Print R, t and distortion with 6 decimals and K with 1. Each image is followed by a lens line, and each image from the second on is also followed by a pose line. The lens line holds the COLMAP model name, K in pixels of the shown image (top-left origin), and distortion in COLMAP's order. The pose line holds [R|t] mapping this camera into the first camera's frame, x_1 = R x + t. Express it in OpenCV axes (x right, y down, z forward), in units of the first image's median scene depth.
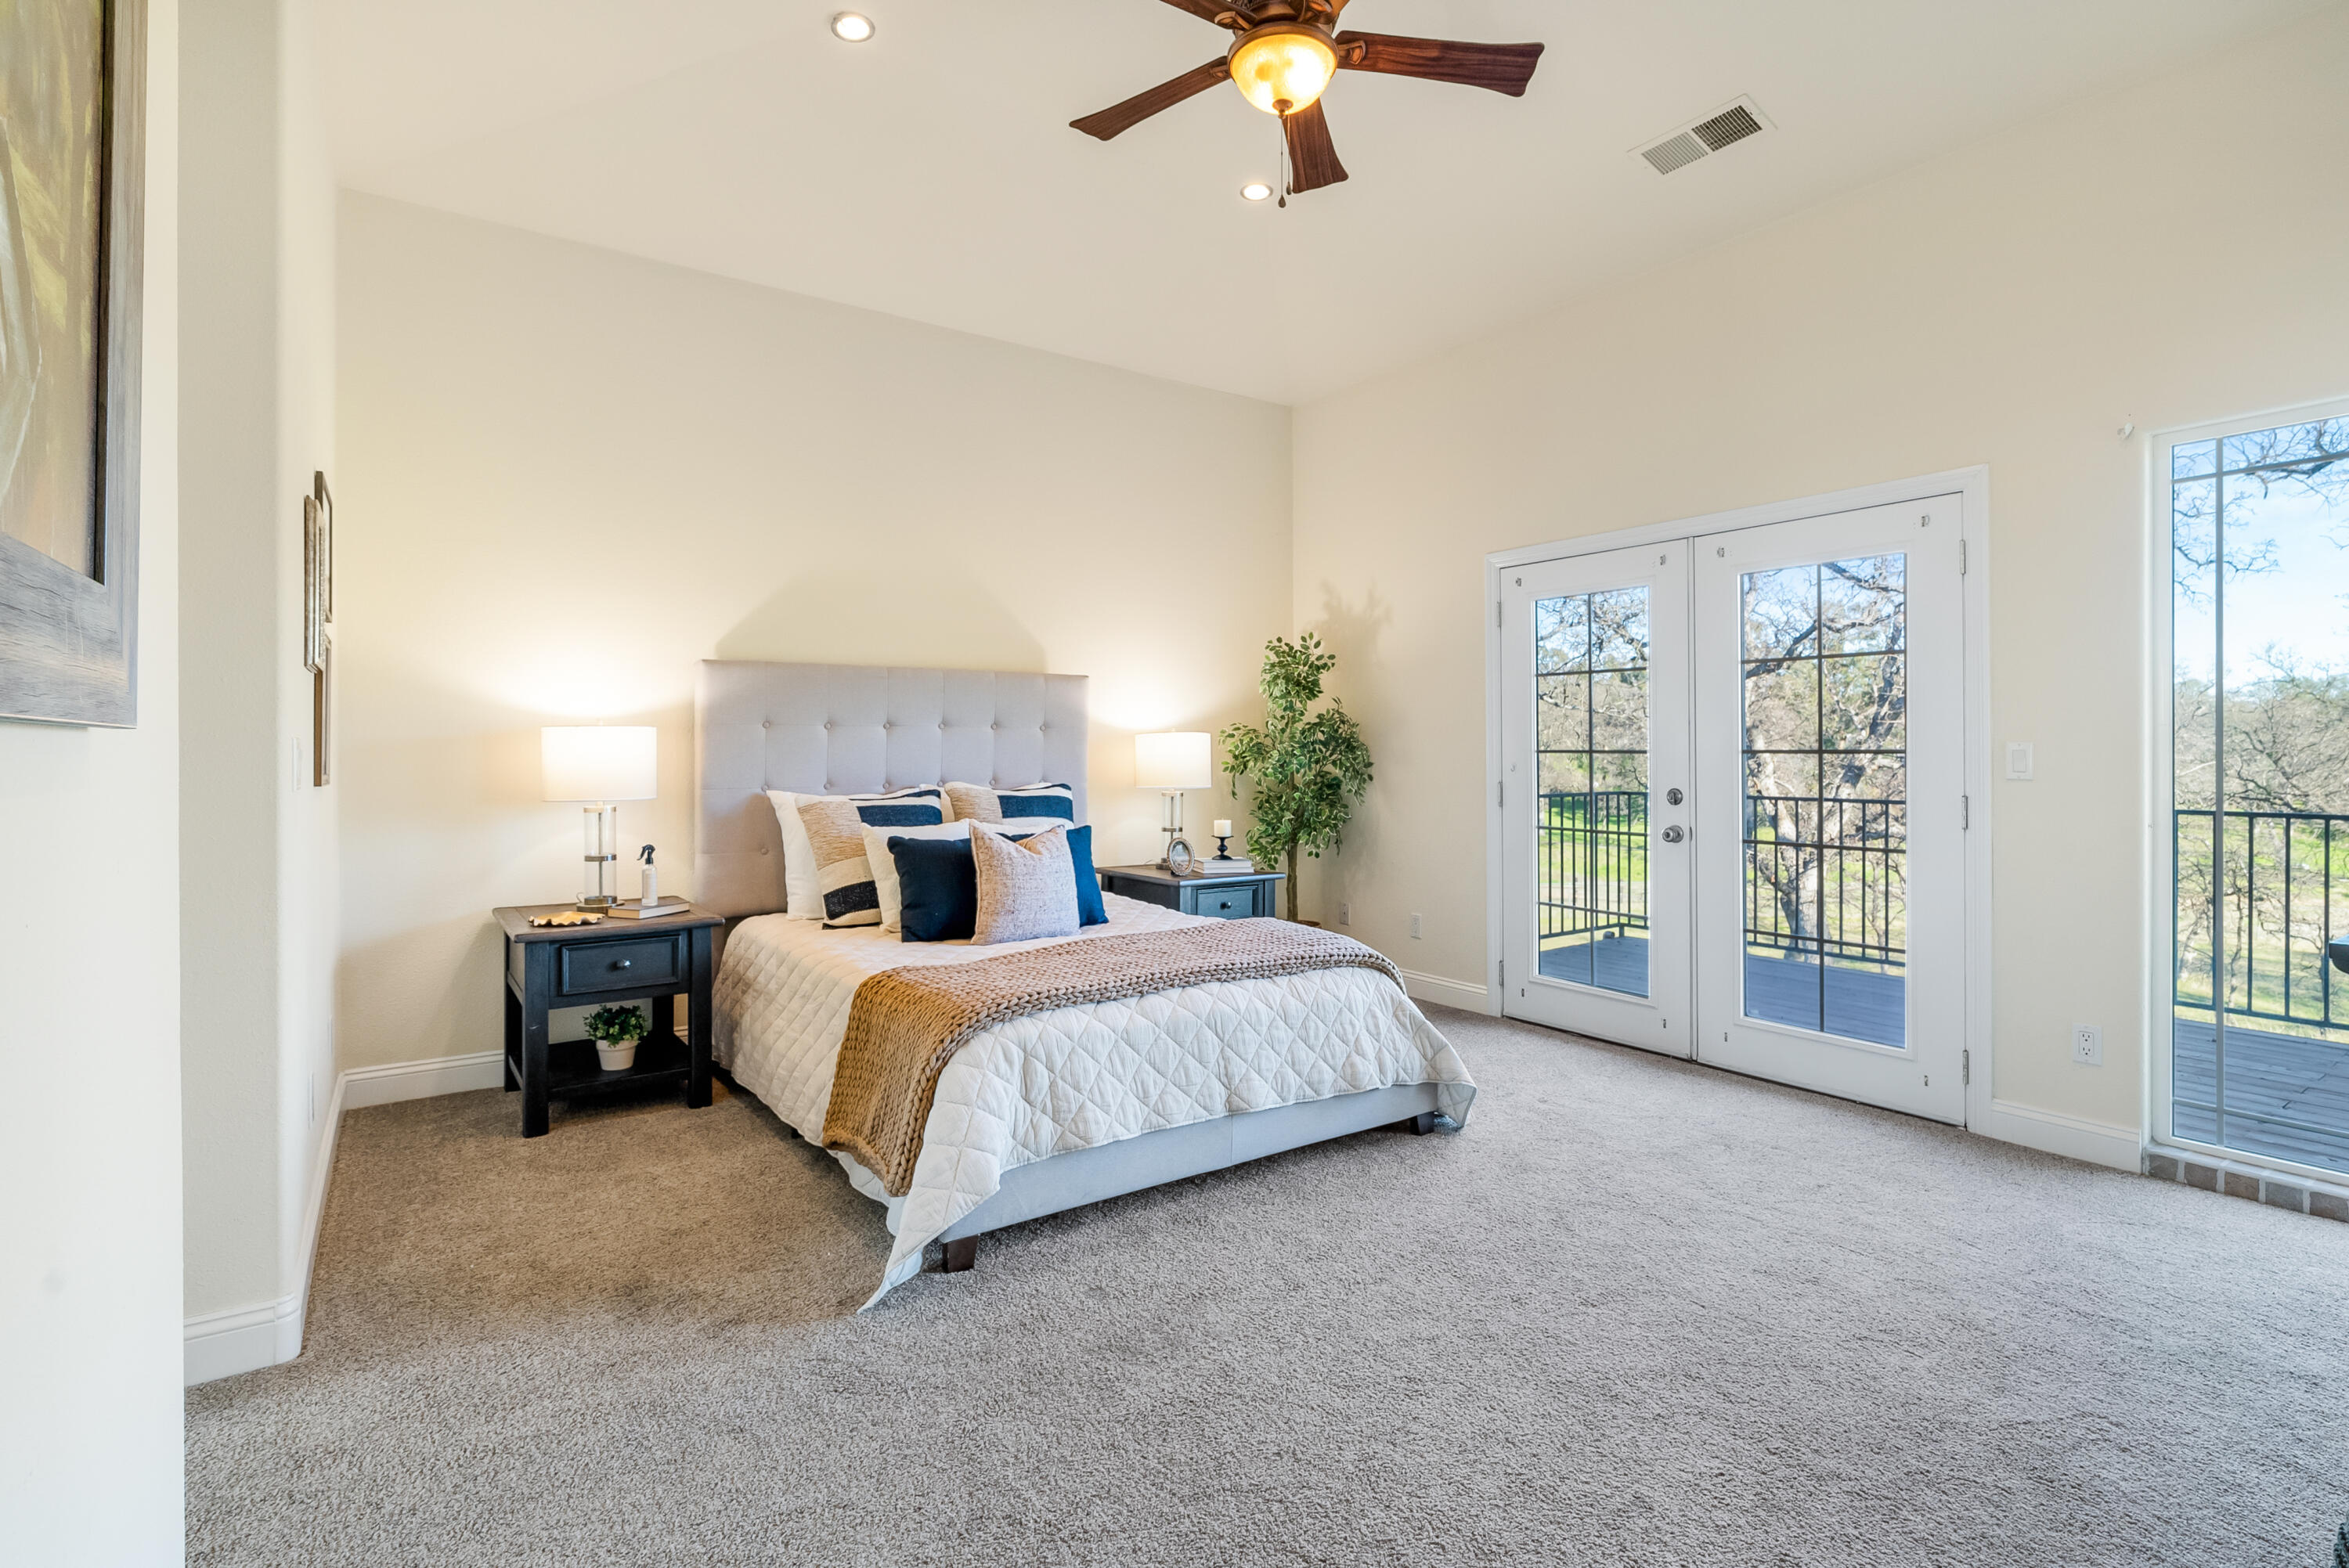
lens RADIAL K [[1107.7, 0, 1170.0], [0, 1107.7, 762.3], [0, 0, 1]] dist [-0.008515, 0.002507]
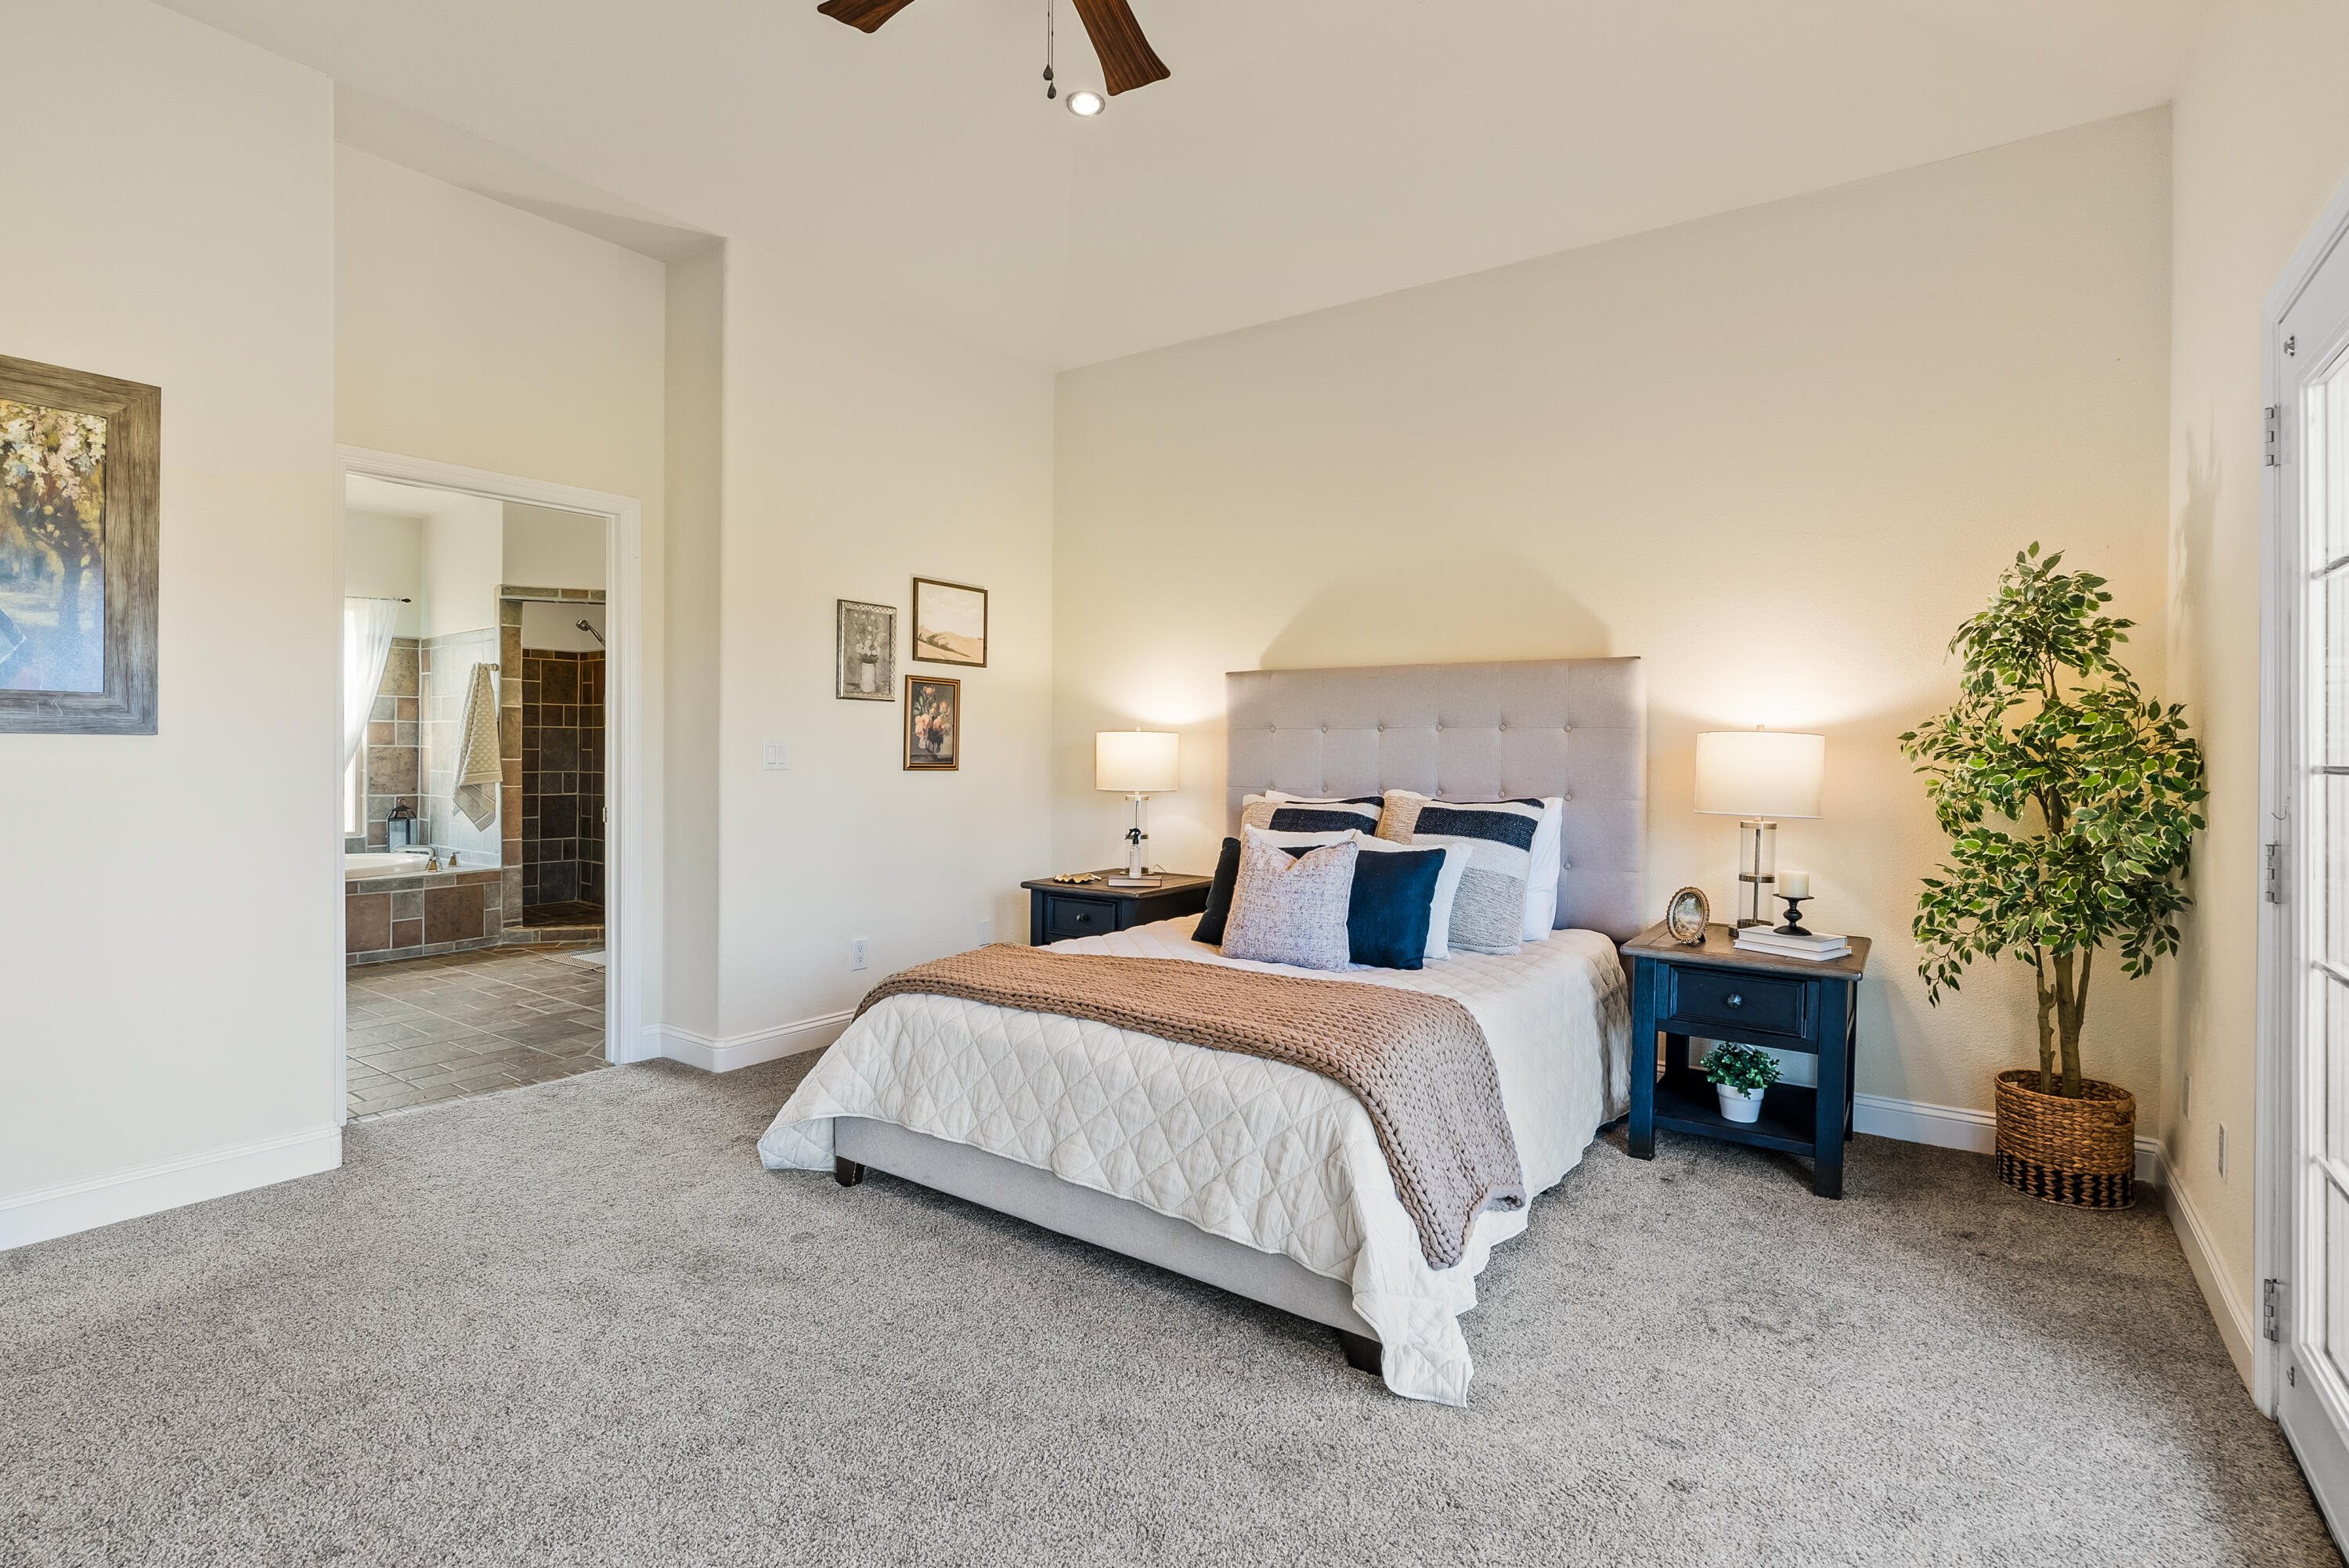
lens RADIAL K [[1107.7, 0, 1175.8], [0, 1107.7, 768.2], [0, 0, 1]] dist [-0.008515, 0.002507]
pose [[0.351706, 0.014227, -0.936002, 0.581847], [-0.027870, 0.999600, 0.004722, 0.000851], [0.935696, 0.024426, 0.351962, 0.516544]]
